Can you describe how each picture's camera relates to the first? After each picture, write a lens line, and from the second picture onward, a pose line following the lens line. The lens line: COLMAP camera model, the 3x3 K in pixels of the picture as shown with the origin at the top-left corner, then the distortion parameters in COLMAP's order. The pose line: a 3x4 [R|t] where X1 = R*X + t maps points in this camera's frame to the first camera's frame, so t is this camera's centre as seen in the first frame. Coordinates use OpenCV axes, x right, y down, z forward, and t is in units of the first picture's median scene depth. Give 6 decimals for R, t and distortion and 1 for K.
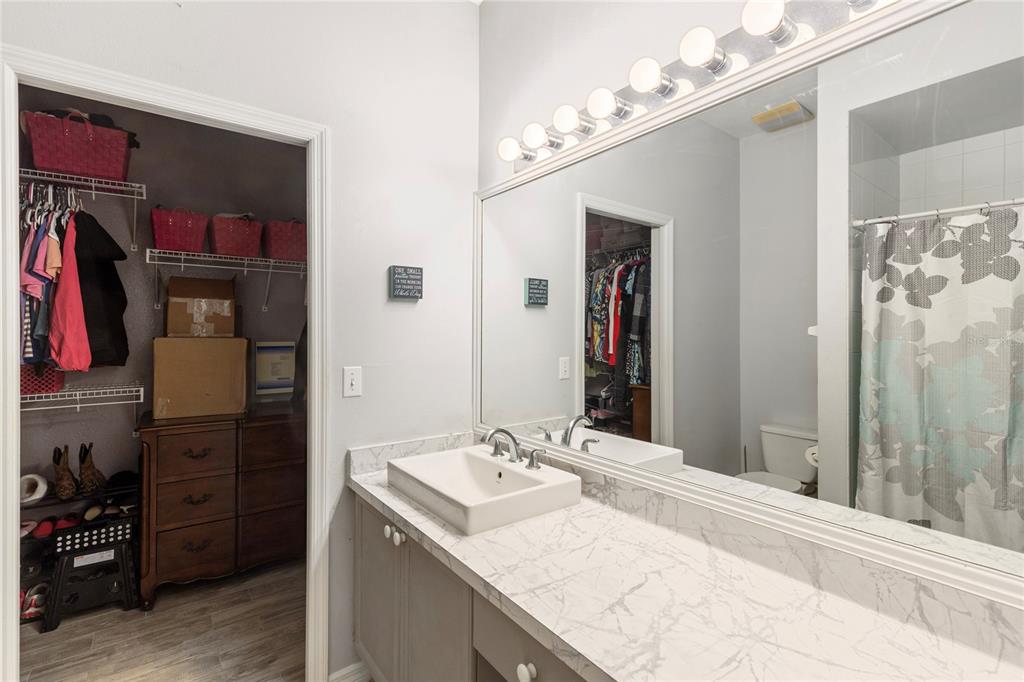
lens RADIAL K [[468.2, 0, 514.6], [0, 468.2, 329.1], [0, 0, 1]] dist [0.037053, 0.000307]
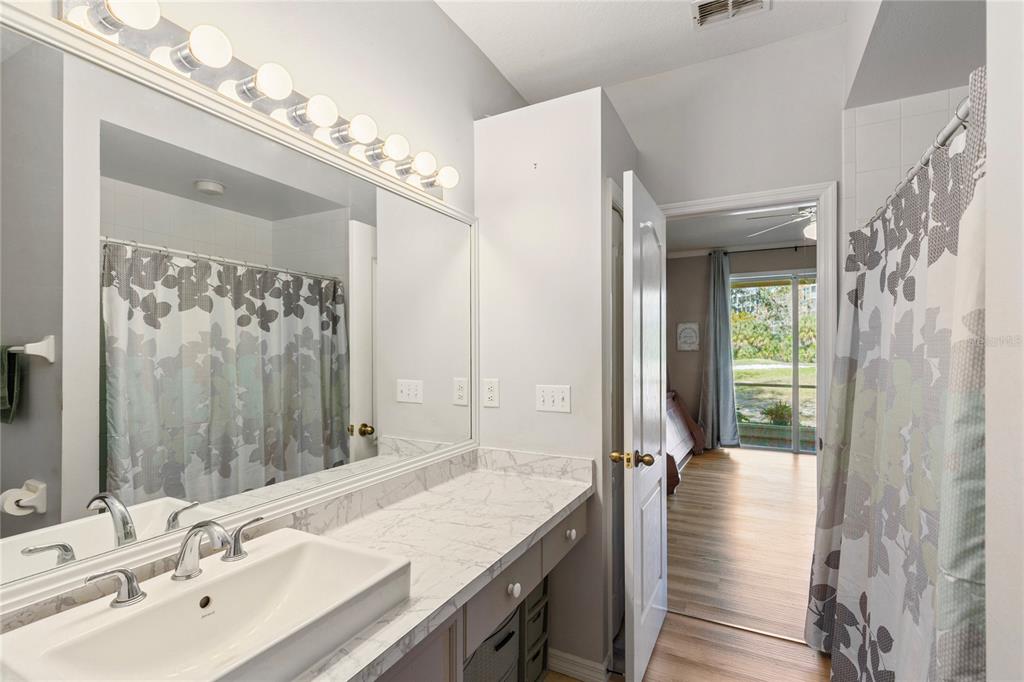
lens RADIAL K [[471.0, 0, 512.0], [0, 471.0, 341.0], [0, 0, 1]] dist [-0.000354, 0.000119]
pose [[-0.408800, 0.009054, 0.912579, -0.589438], [-0.004690, 0.999917, -0.012022, -0.004016], [-0.912612, -0.009195, -0.408724, 0.739516]]
